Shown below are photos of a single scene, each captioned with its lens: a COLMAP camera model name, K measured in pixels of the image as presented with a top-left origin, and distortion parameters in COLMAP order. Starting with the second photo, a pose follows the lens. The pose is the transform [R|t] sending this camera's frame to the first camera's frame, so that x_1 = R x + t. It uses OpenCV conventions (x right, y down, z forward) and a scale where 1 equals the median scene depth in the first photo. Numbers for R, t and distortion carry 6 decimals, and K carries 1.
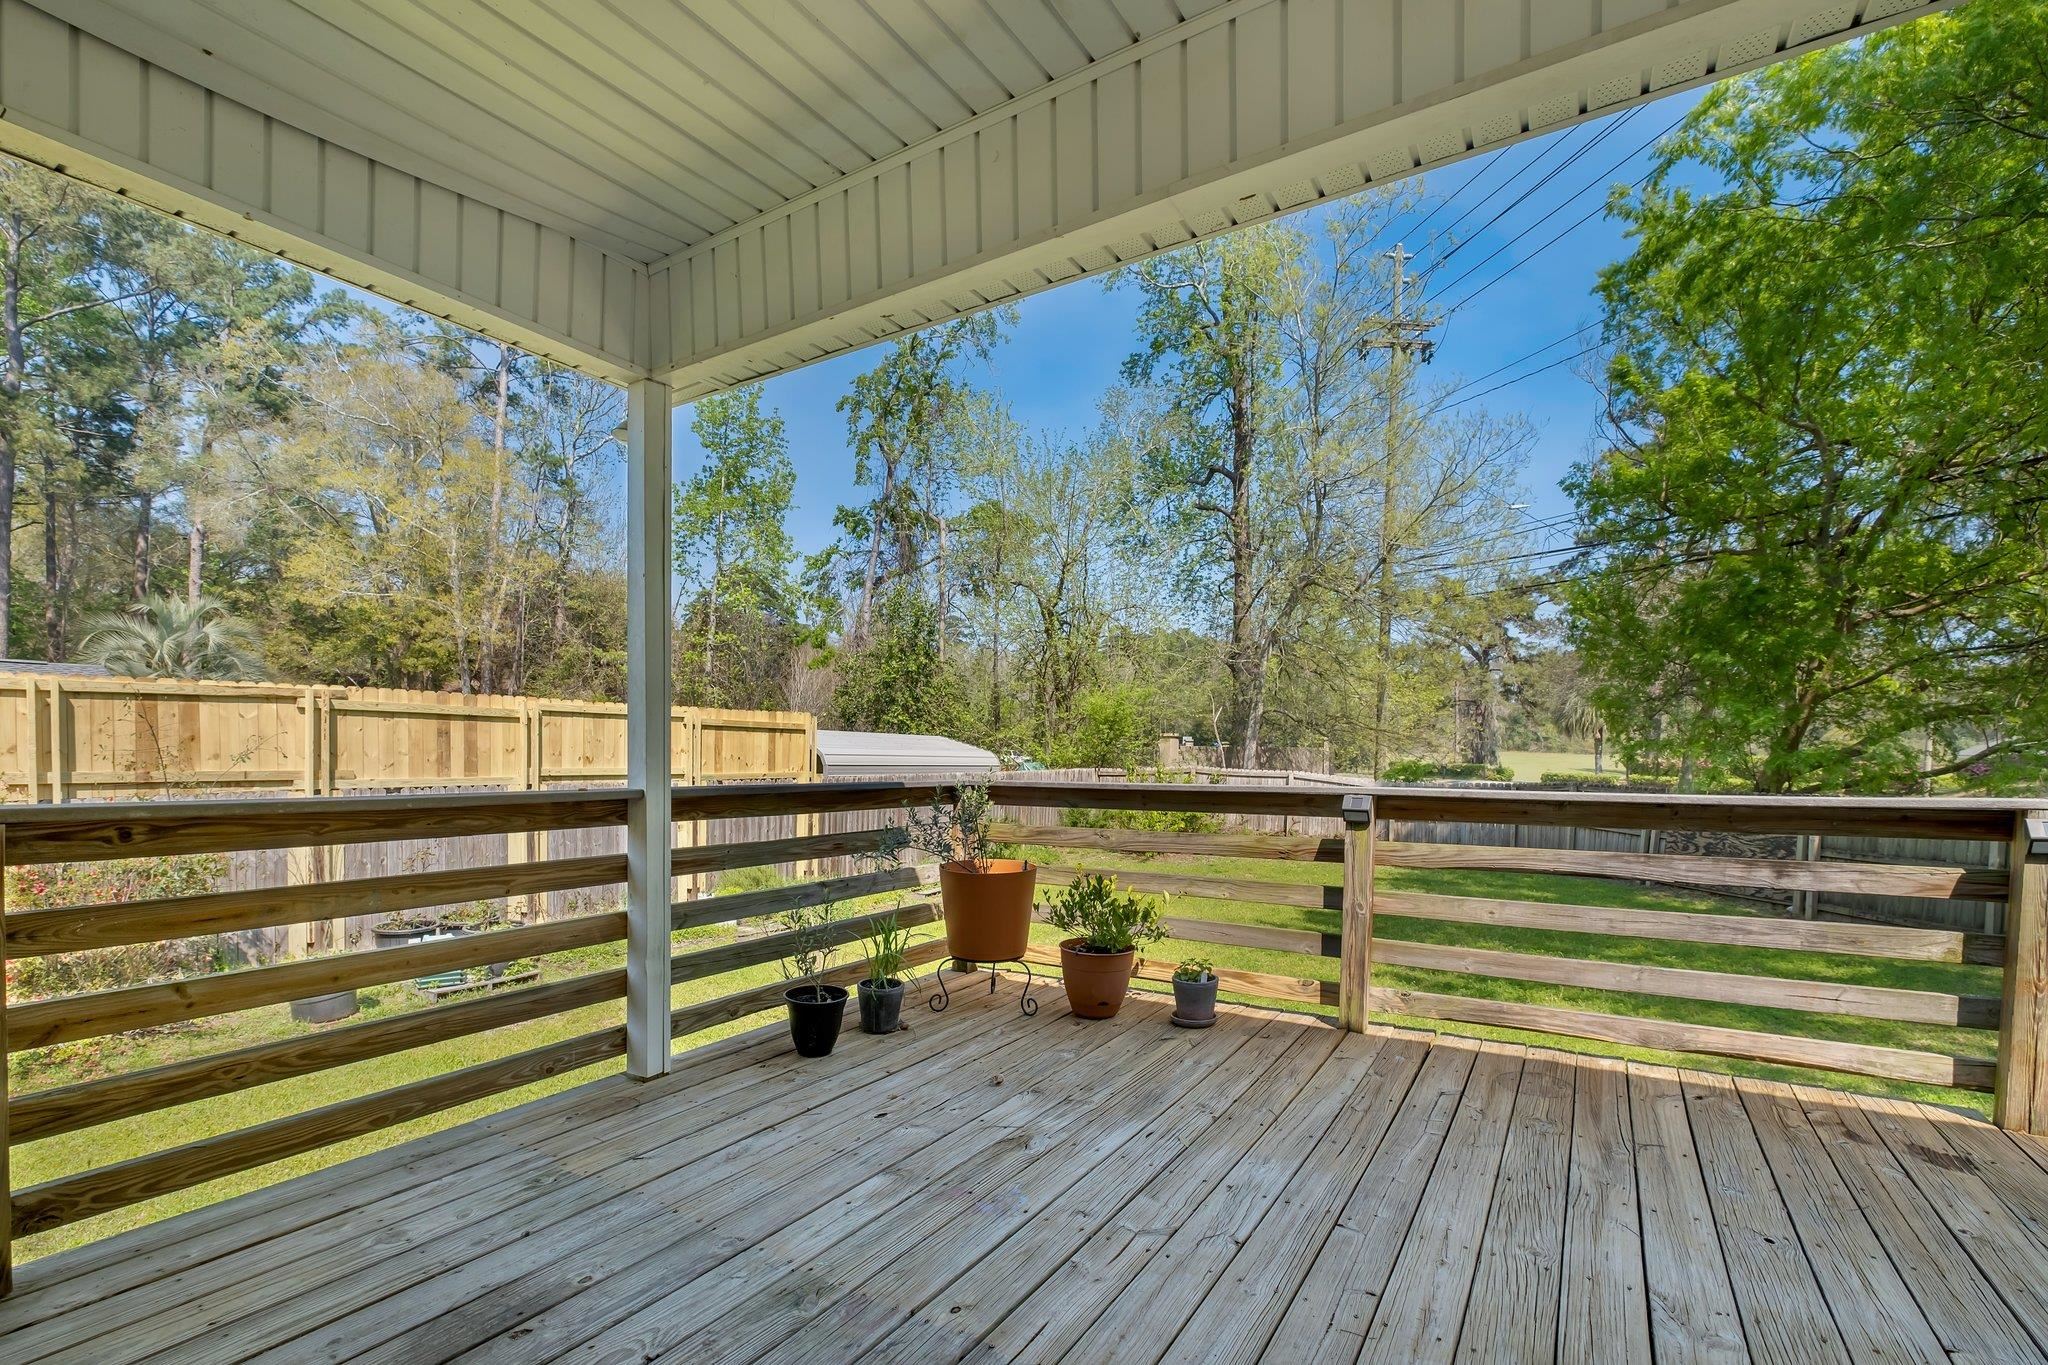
lens RADIAL K [[918.9, 0, 1021.8], [0, 918.9, 767.1], [0, 0, 1]] dist [-0.001558, -0.000038]
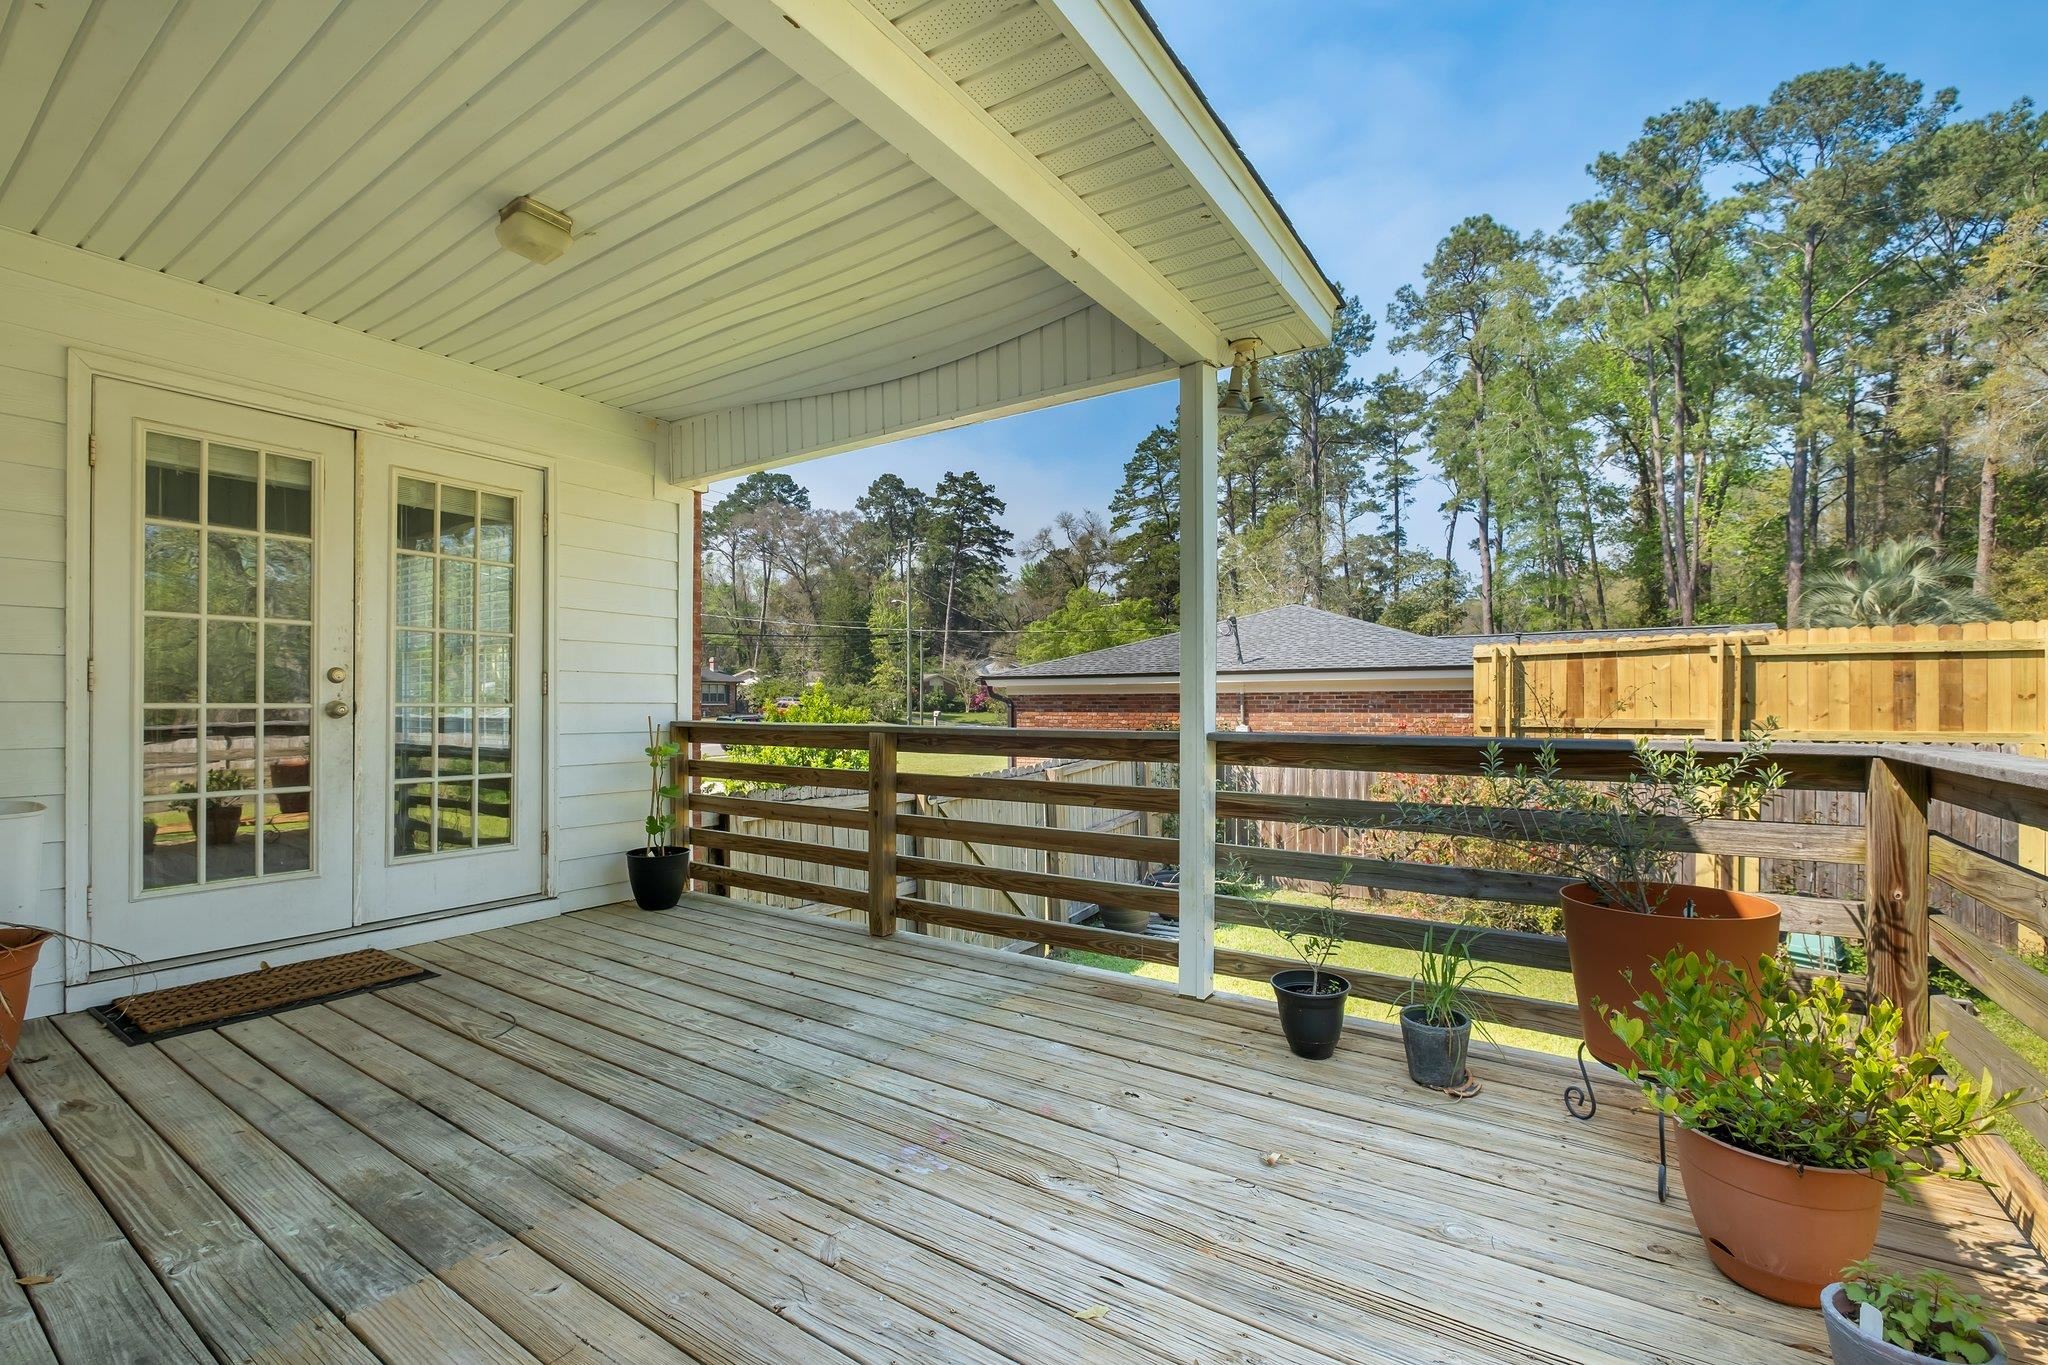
lens RADIAL K [[891.9, 0, 987.6], [0, 891.9, 704.4], [0, 0, 1]] dist [-0.002338, -0.000163]
pose [[-0.055899, -0.005300, -0.998422, 0.218880], [-0.010258, 0.999936, -0.004734, -0.000114], [0.998384, 0.009977, -0.055949, 0.269117]]
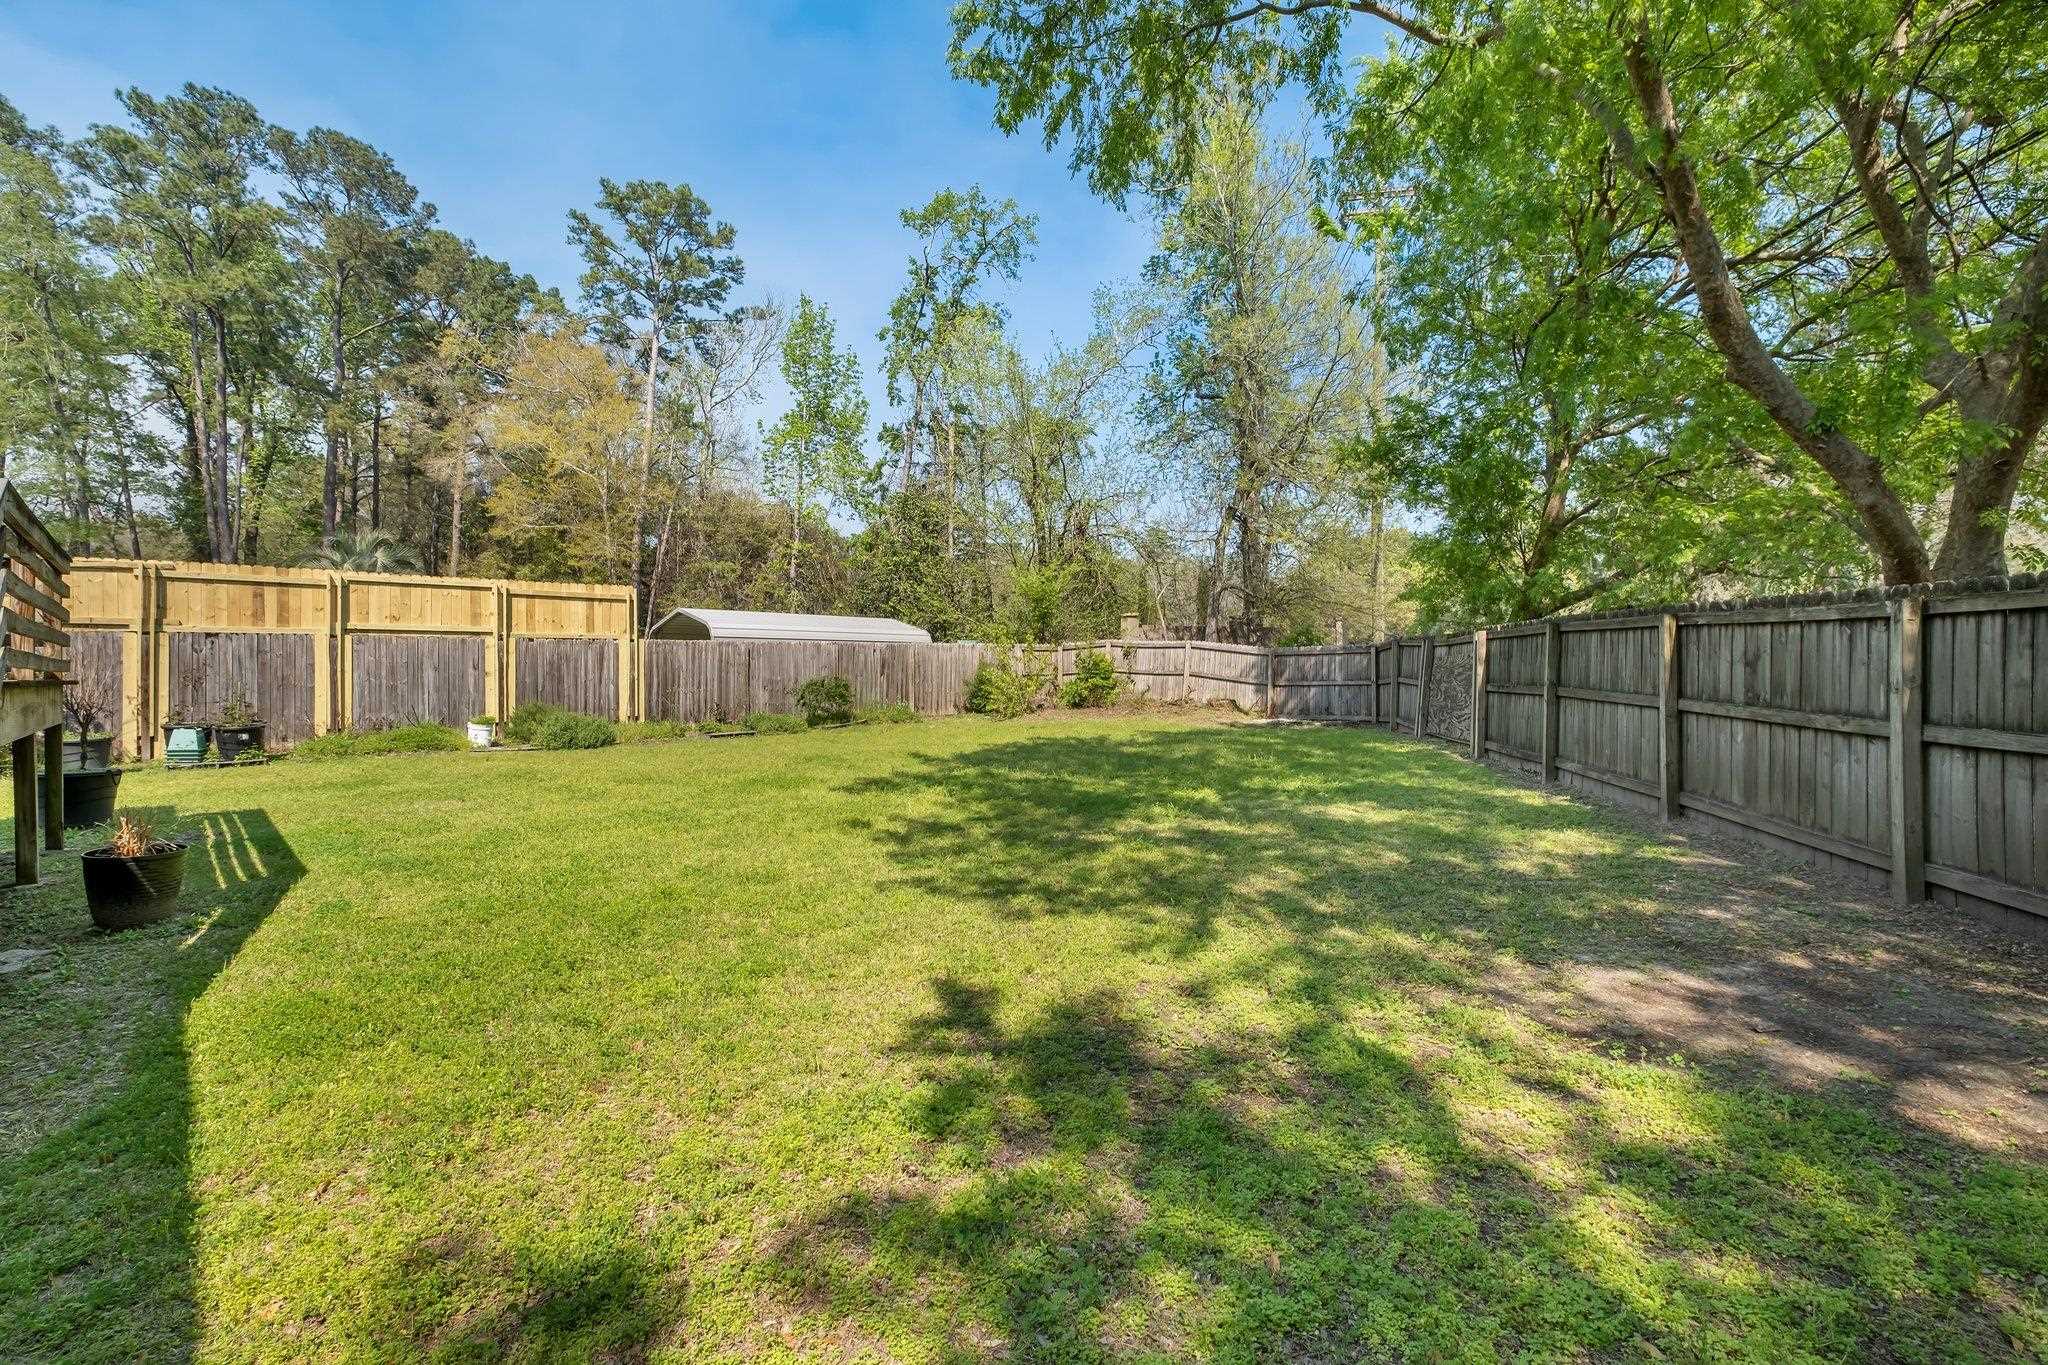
lens RADIAL K [[880.2, 0, 1020.2], [0, 880.2, 671.7], [0, 0, 1]] dist [-0.002841, -0.000314]
pose [[0.968060, -0.012784, -0.250391, 0.913859], [0.010973, 0.999903, -0.008628, 0.114708], [0.250477, 0.005605, 0.968106, 0.004698]]
